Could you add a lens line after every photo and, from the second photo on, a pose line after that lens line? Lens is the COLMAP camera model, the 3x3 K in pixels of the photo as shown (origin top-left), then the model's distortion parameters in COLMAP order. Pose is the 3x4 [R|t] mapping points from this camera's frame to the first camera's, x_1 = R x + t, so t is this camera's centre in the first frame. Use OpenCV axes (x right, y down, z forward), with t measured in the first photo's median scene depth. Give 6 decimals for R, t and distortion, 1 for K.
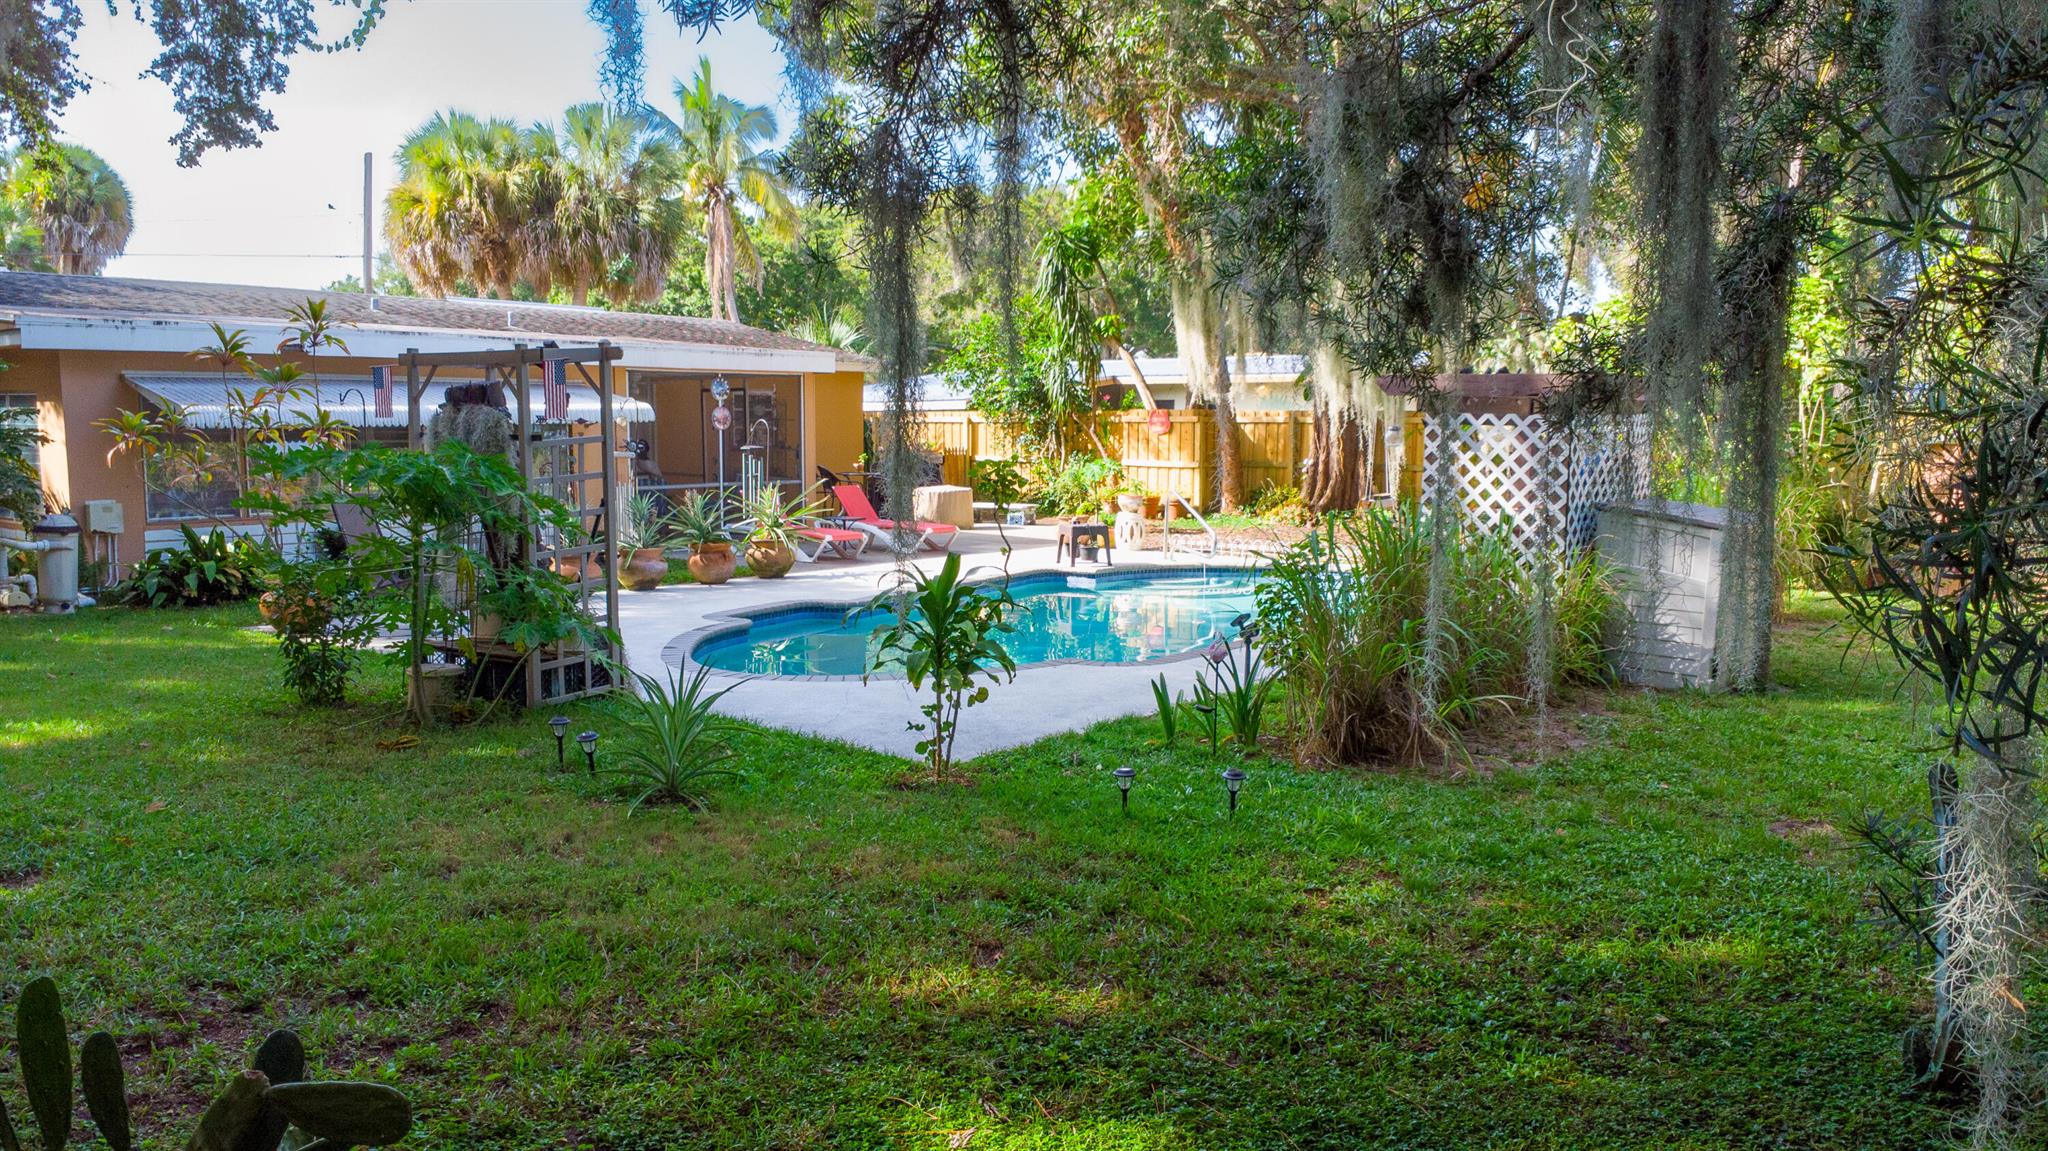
lens RADIAL K [[1490.2, 0, 1019.1], [0, 1490.2, 578.9], [0, 0, 1]] dist [0.028134, -0.035798]
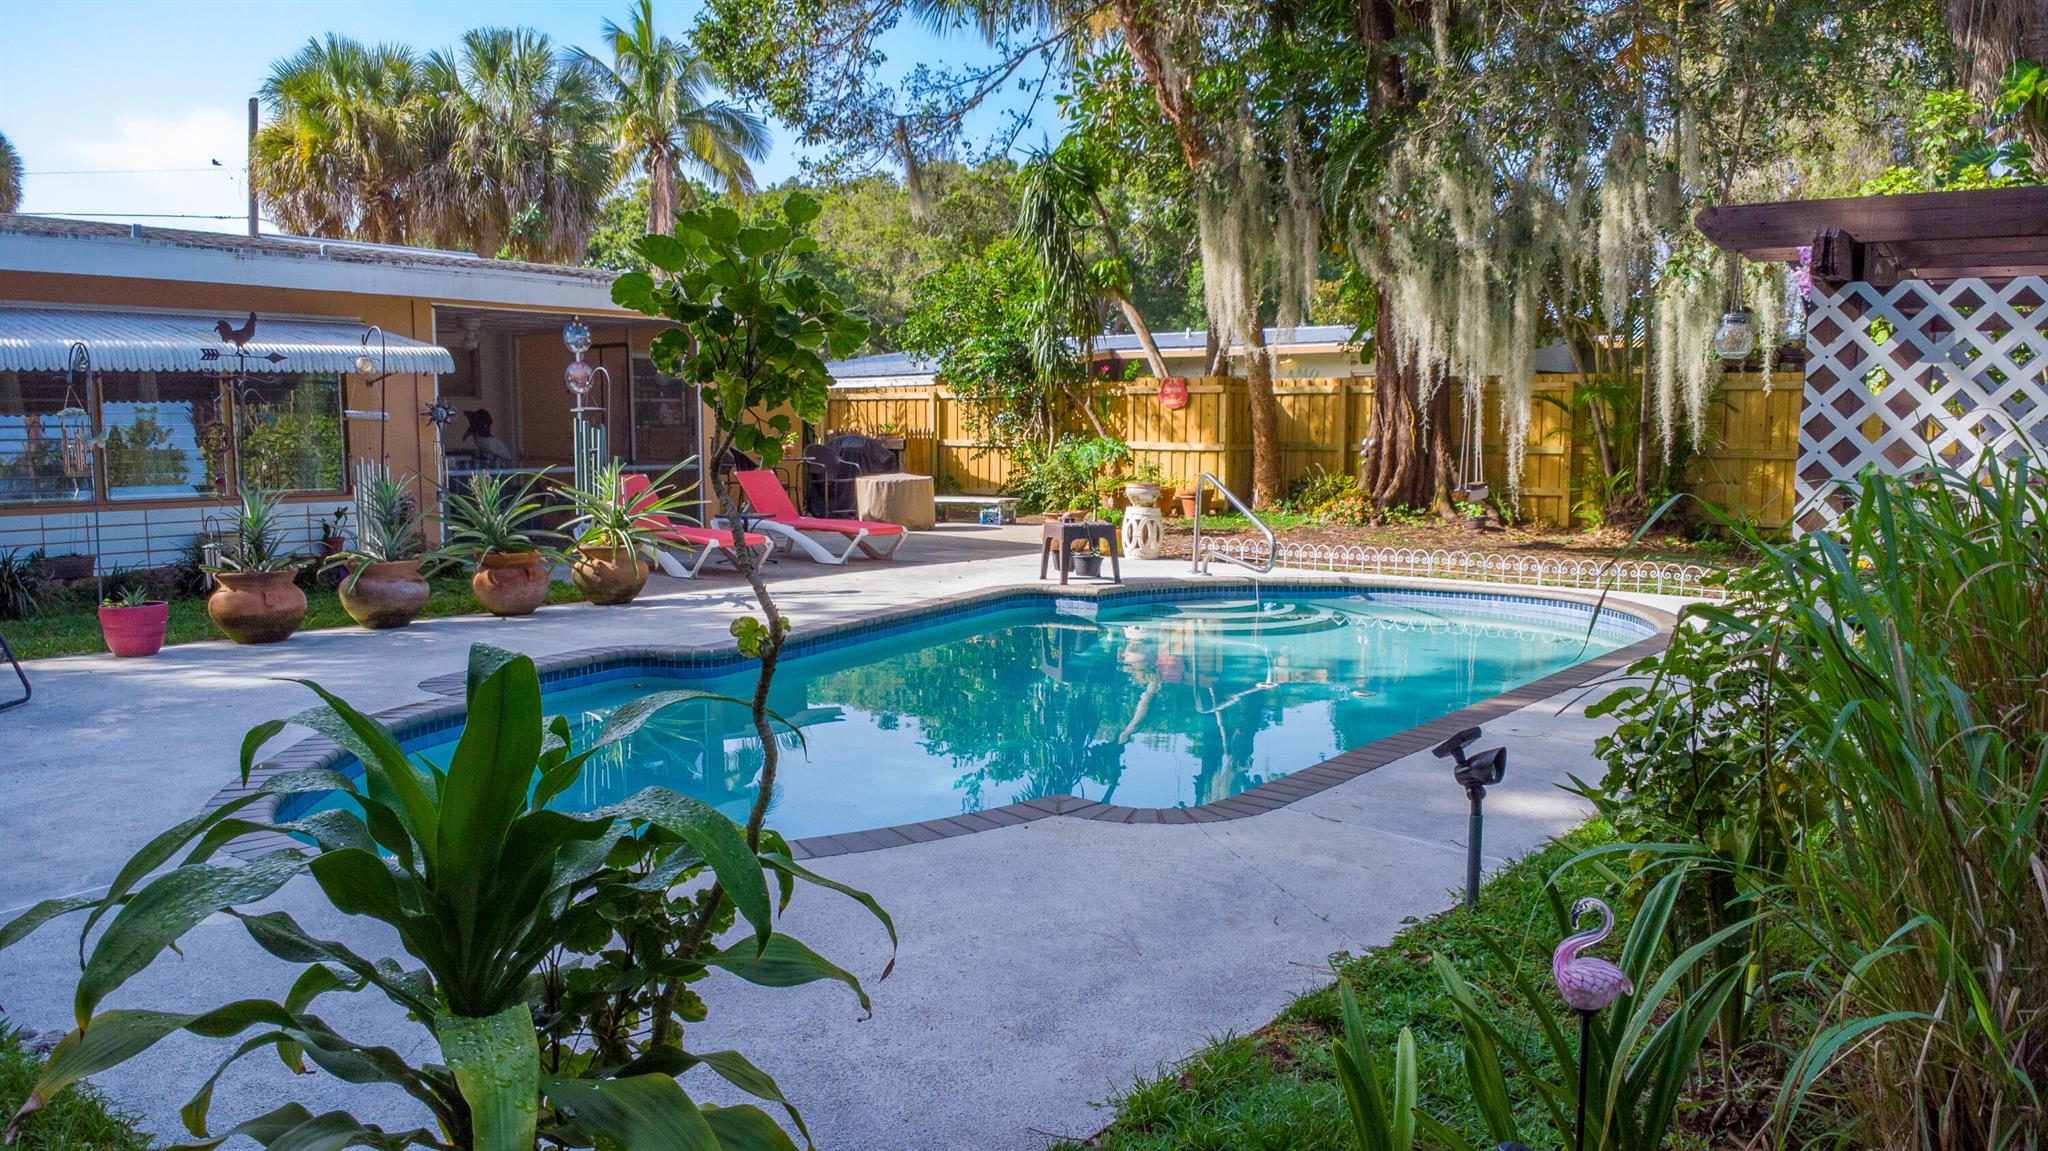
lens RADIAL K [[1490.2, 0, 1025.5], [0, 1490.2, 564.7], [0, 0, 1]] dist [0.028134, -0.035798]
pose [[0.999944, -0.001835, 0.010387, 0.009593], [0.001935, 0.999951, -0.009681, -0.009276], [-0.010368, 0.009701, 0.999899, 0.271919]]
